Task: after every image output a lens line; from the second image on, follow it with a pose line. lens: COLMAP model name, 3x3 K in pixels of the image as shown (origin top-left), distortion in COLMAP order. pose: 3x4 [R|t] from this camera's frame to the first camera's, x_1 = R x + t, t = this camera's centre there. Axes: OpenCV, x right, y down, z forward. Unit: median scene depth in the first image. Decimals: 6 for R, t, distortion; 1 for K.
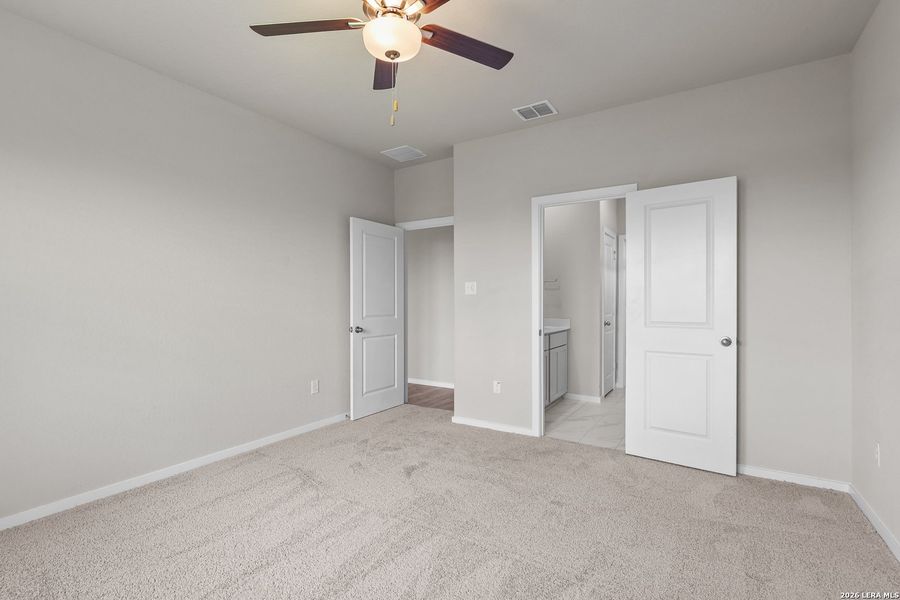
lens RADIAL K [[418.4, 0, 450.0], [0, 418.4, 300.0], [0, 0, 1]] dist [-0.001988, 0.000425]
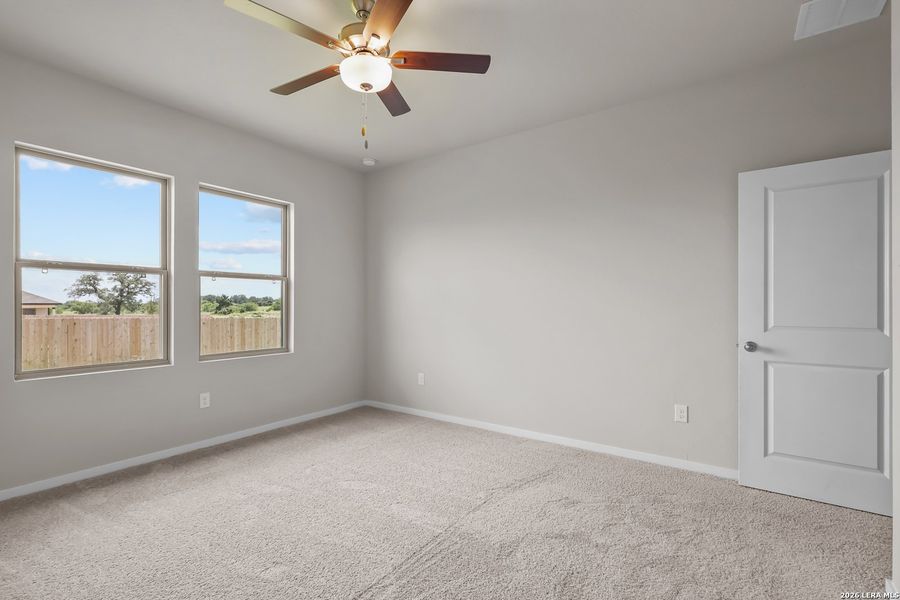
lens RADIAL K [[396.9, 0, 419.1], [0, 396.9, 300.0], [0, 0, 1]] dist [-0.000534, 0.000140]
pose [[-0.055937, -0.005465, -0.998419, 0.411633], [-0.001874, 0.999984, -0.005368, 0.004345], [0.998433, 0.001571, -0.055946, 0.535103]]
